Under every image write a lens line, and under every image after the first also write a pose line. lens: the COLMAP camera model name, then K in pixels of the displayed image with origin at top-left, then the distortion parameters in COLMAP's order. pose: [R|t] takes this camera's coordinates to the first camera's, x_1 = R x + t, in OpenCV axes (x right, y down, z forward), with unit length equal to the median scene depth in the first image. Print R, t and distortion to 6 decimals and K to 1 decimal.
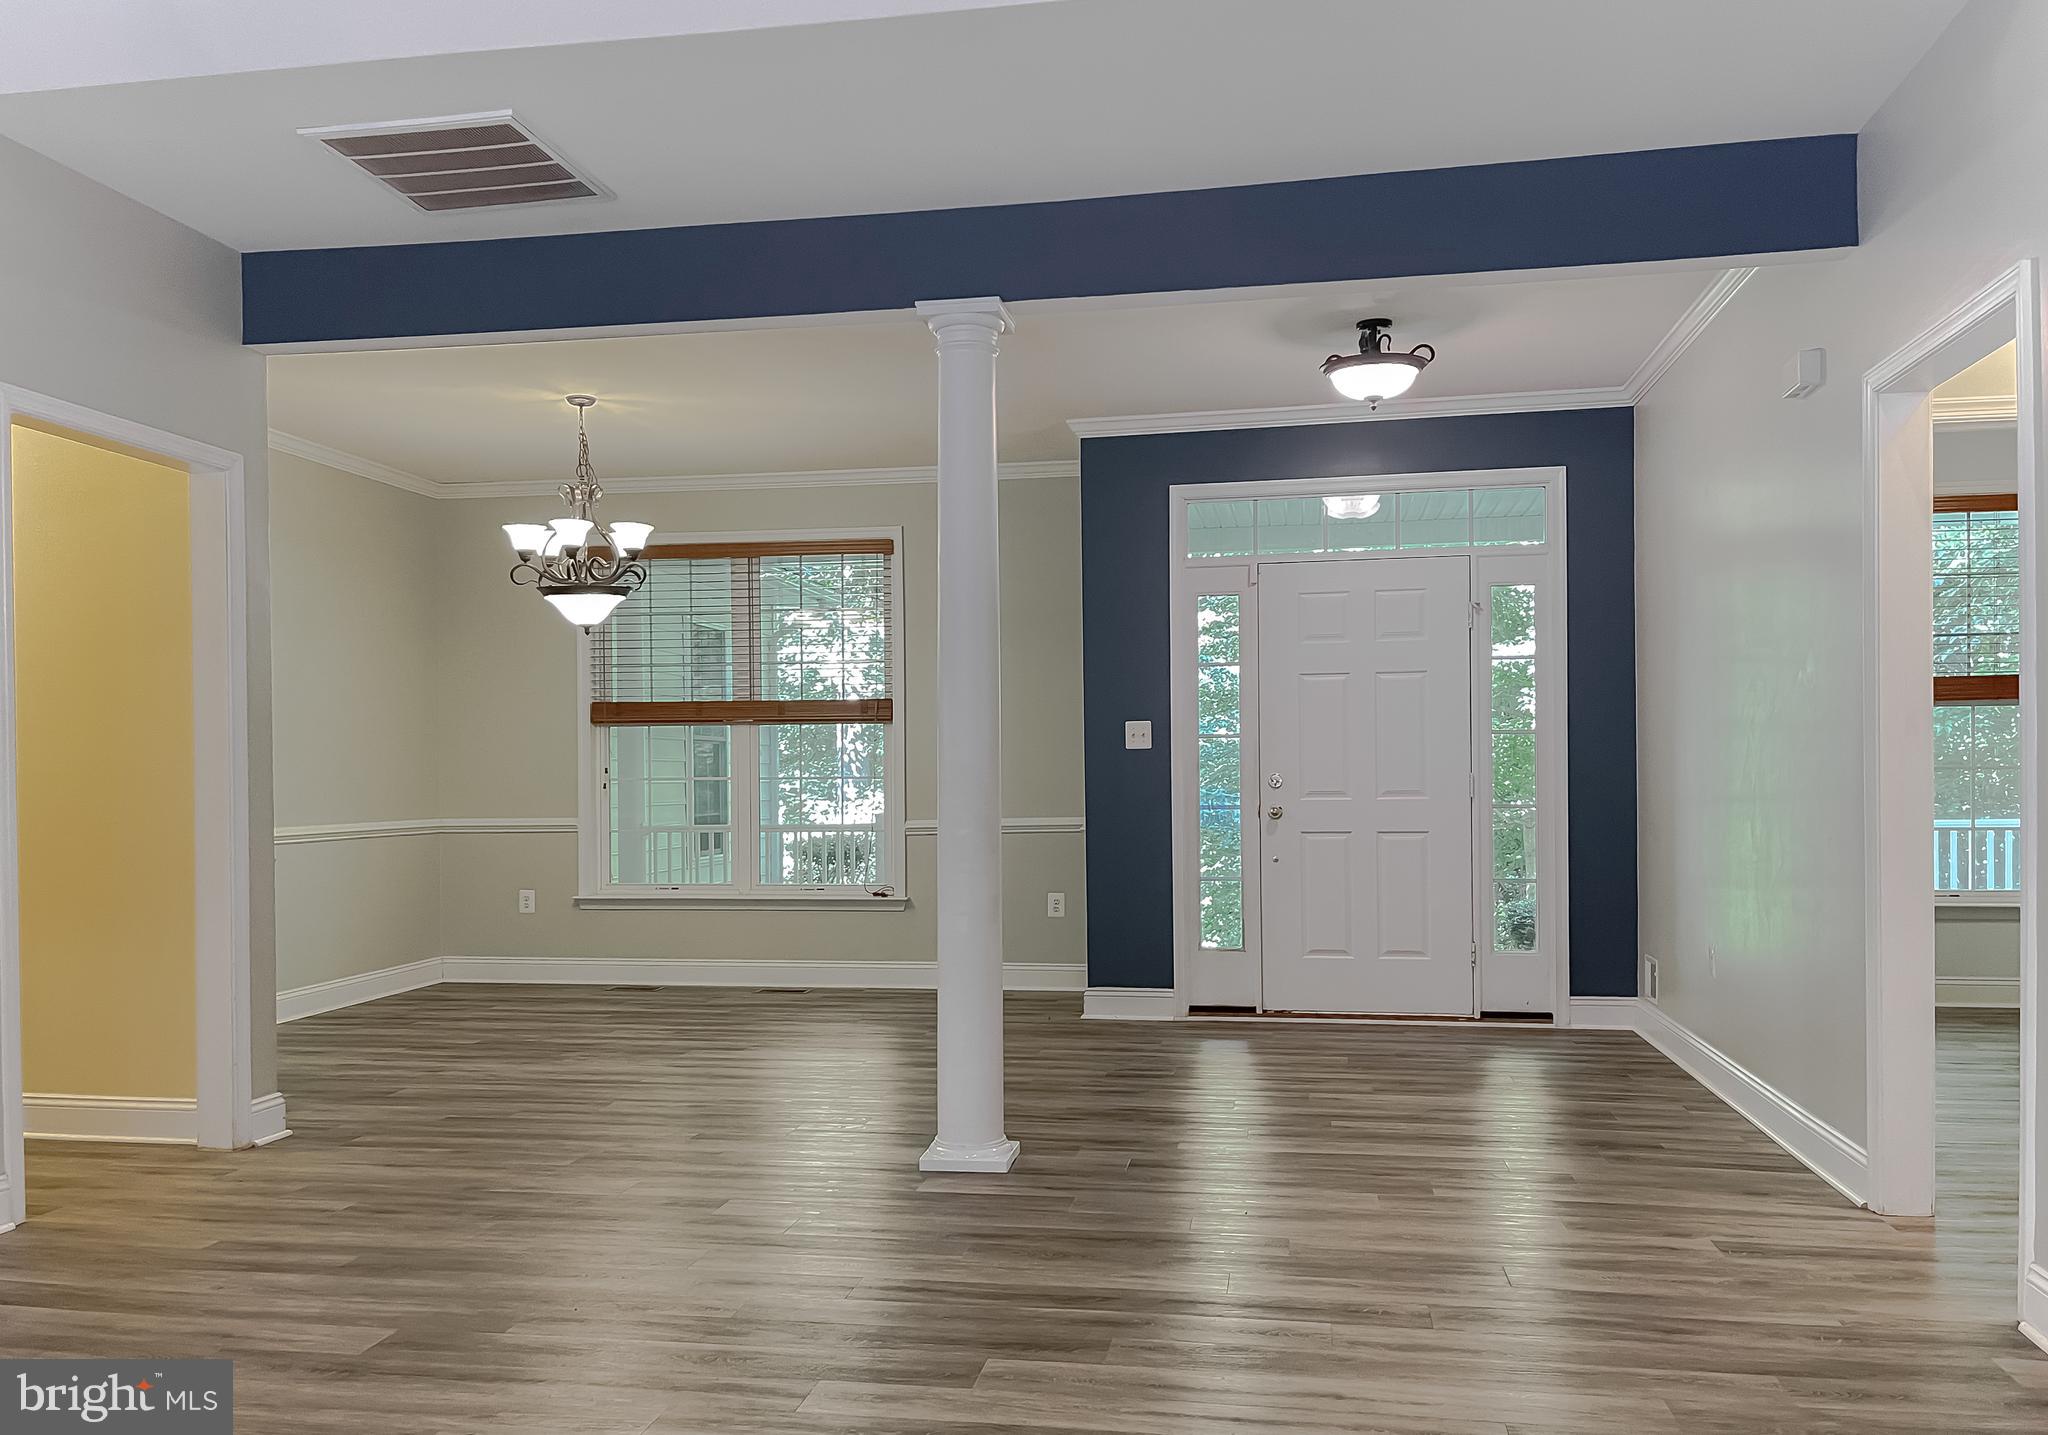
lens RADIAL K [[1603.9, 0, 1027.5], [0, 1603.9, 806.8], [0, 0, 1]] dist [0.020107, 0.001558]
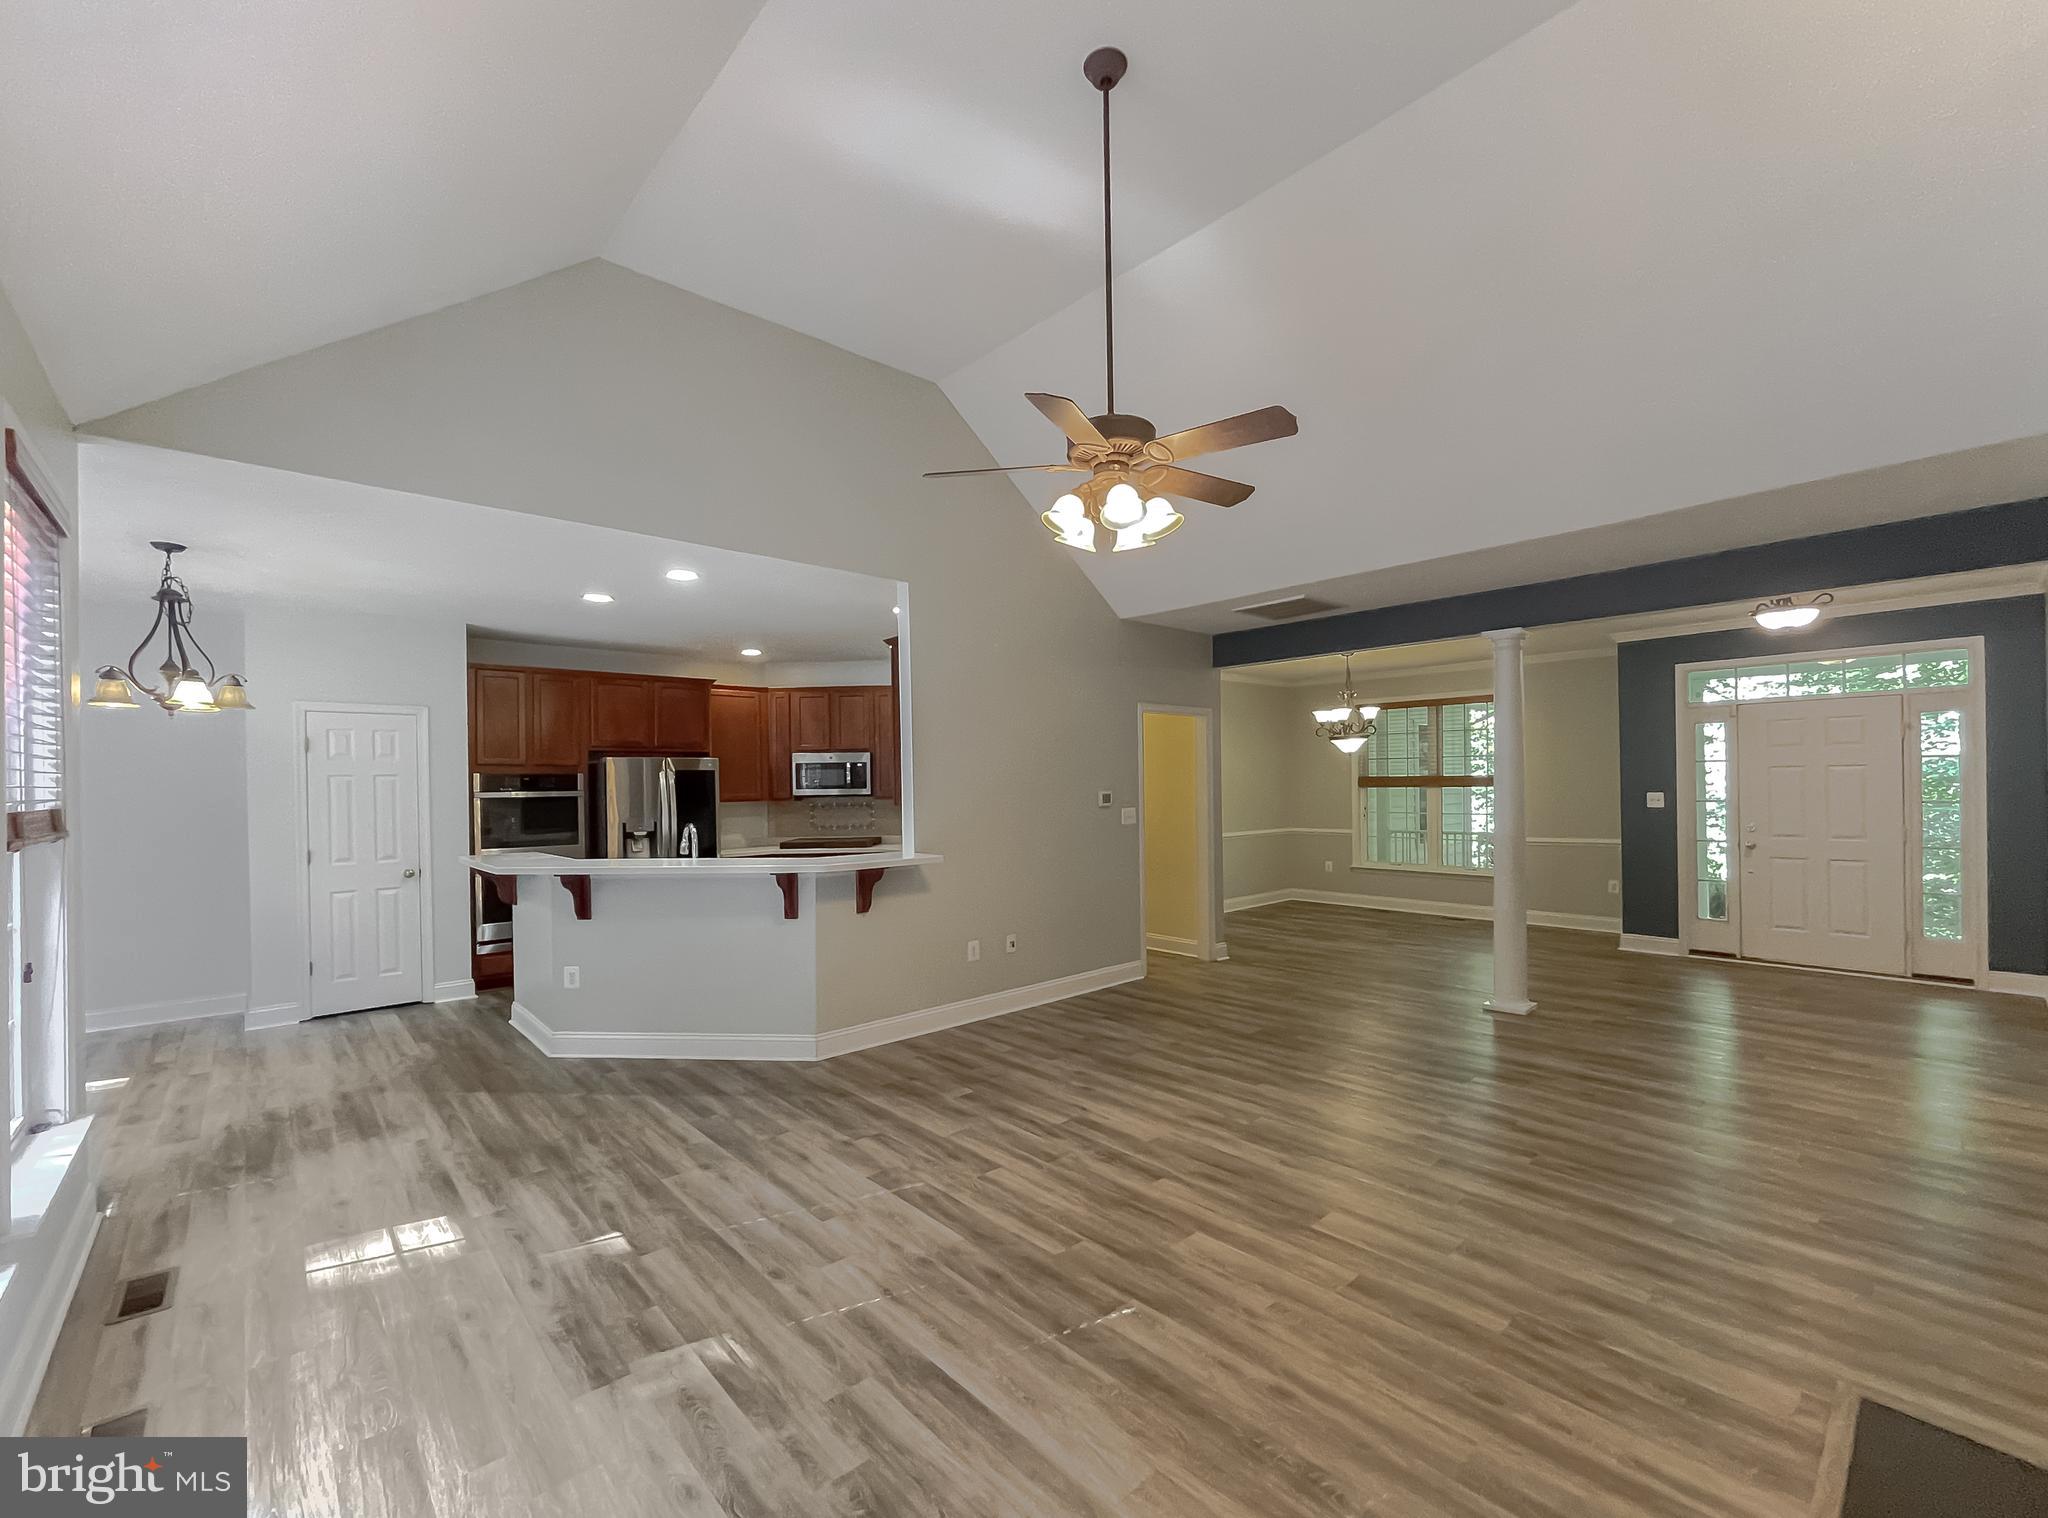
lens RADIAL K [[866.7, 0, 1018.5], [0, 866.7, 783.8], [0, 0, 1]] dist [-0.000297, 0.000012]
pose [[0.785231, -0.002536, -0.619198, 0.116493], [-0.004612, 0.999940, -0.009943, -0.051714], [0.619186, 0.010664, 0.785172, -0.254401]]
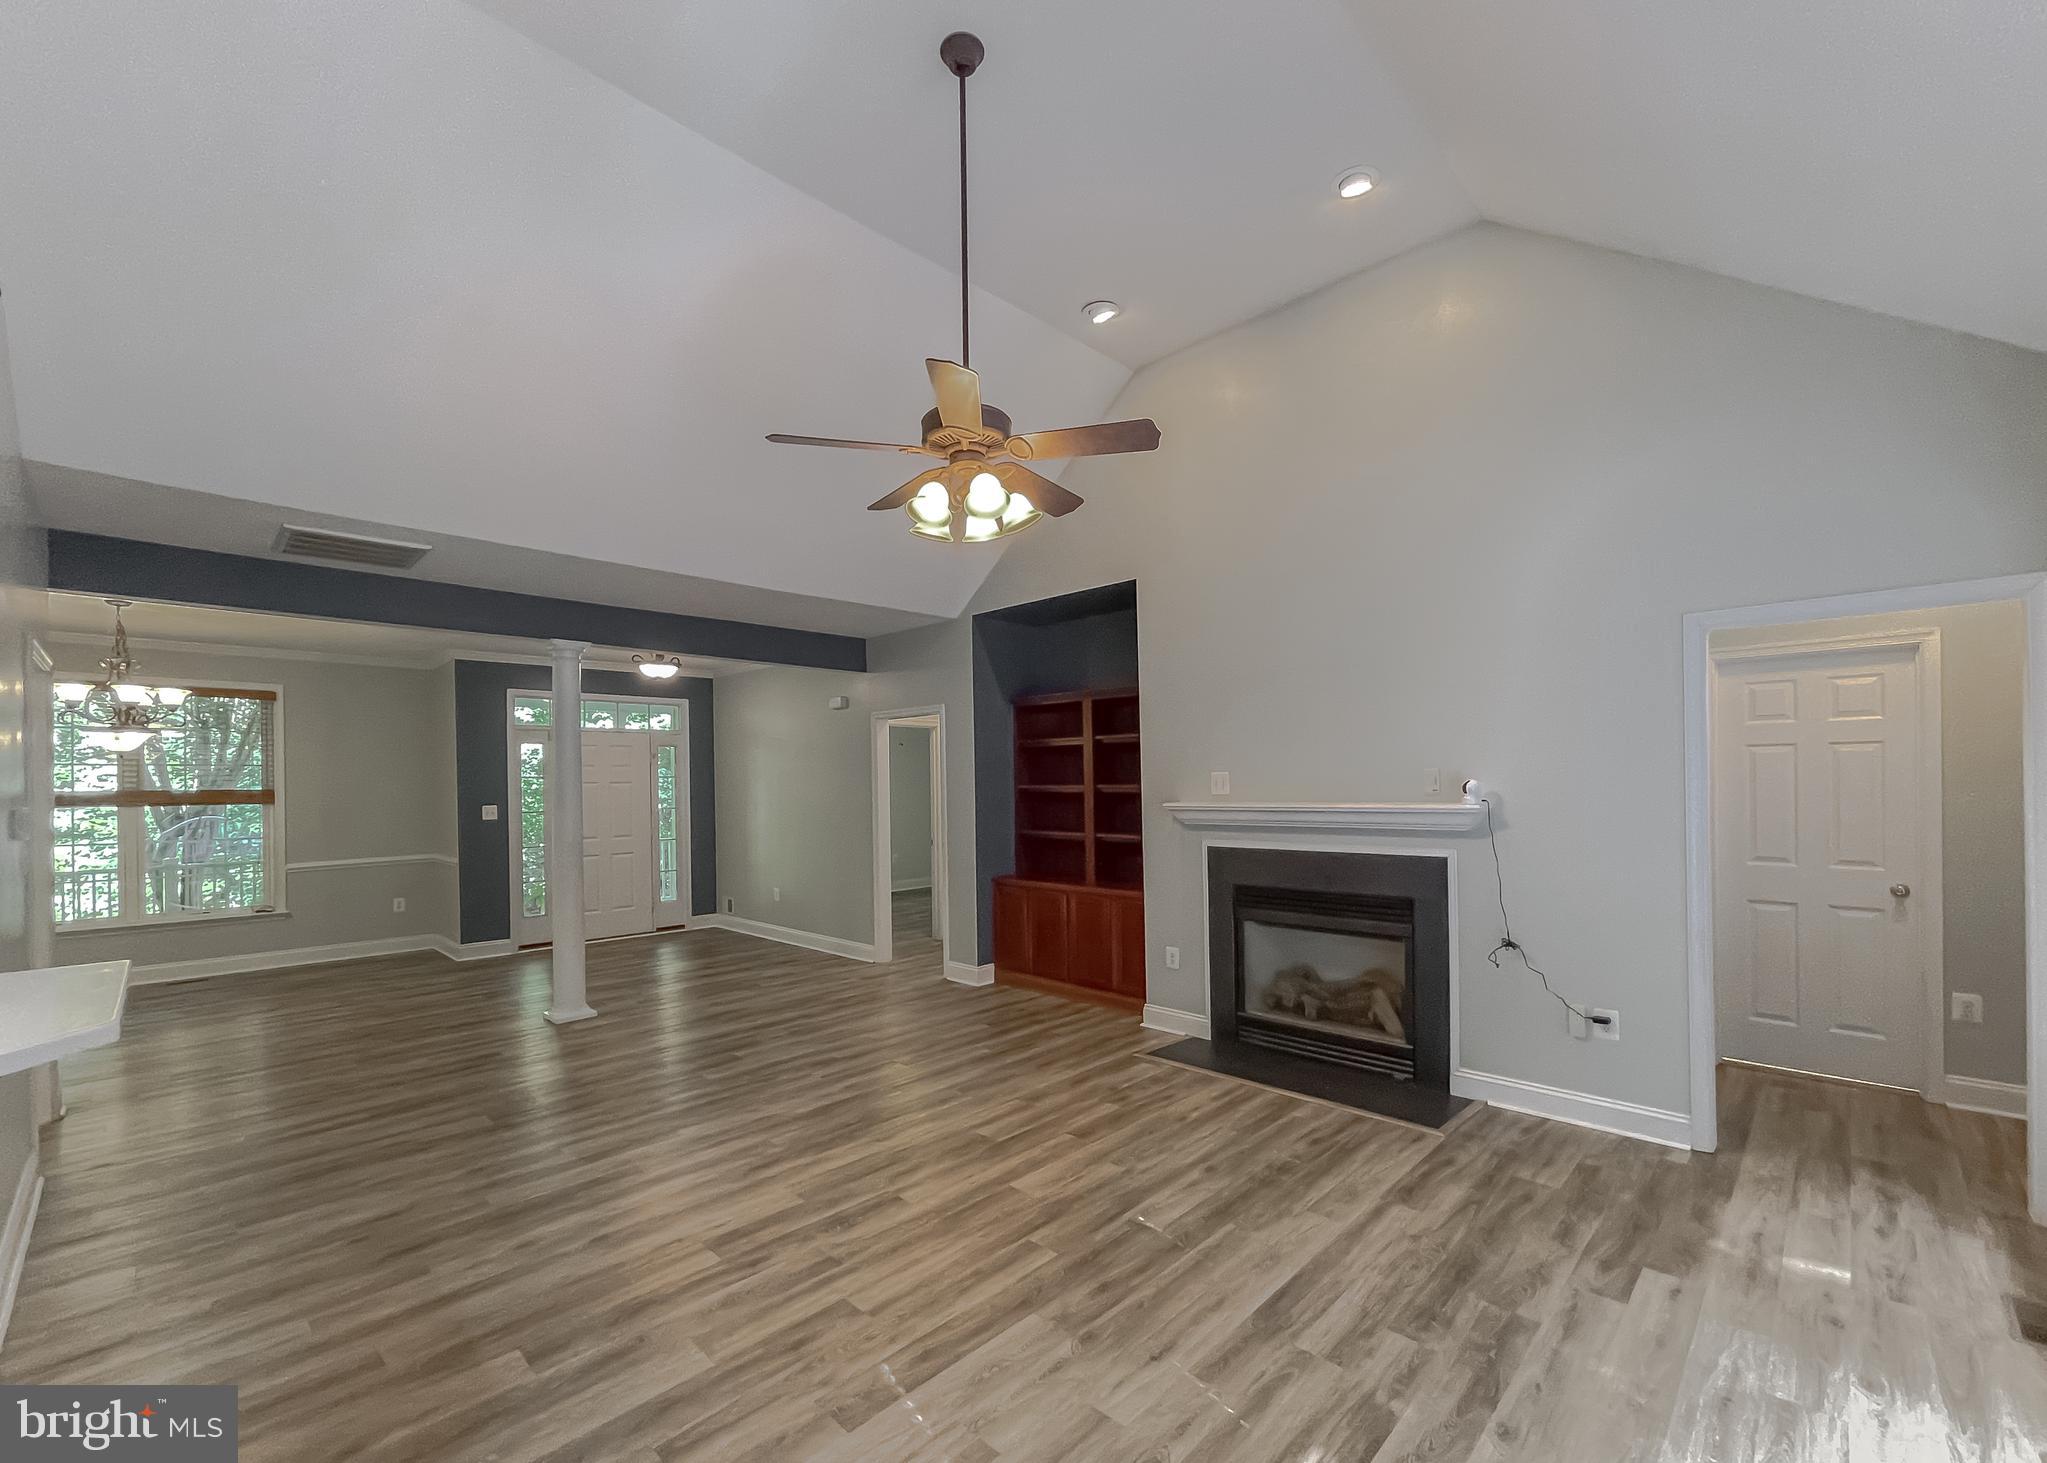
lens RADIAL K [[854.6, 0, 1017.3], [0, 854.6, 779.4], [0, 0, 1]] dist [-0.000509, 0.000308]
pose [[0.568452, 0.004263, 0.822705, -0.445248], [0.026460, 0.999375, -0.023461, -0.045179], [-0.822291, 0.035106, 0.567984, -0.140850]]
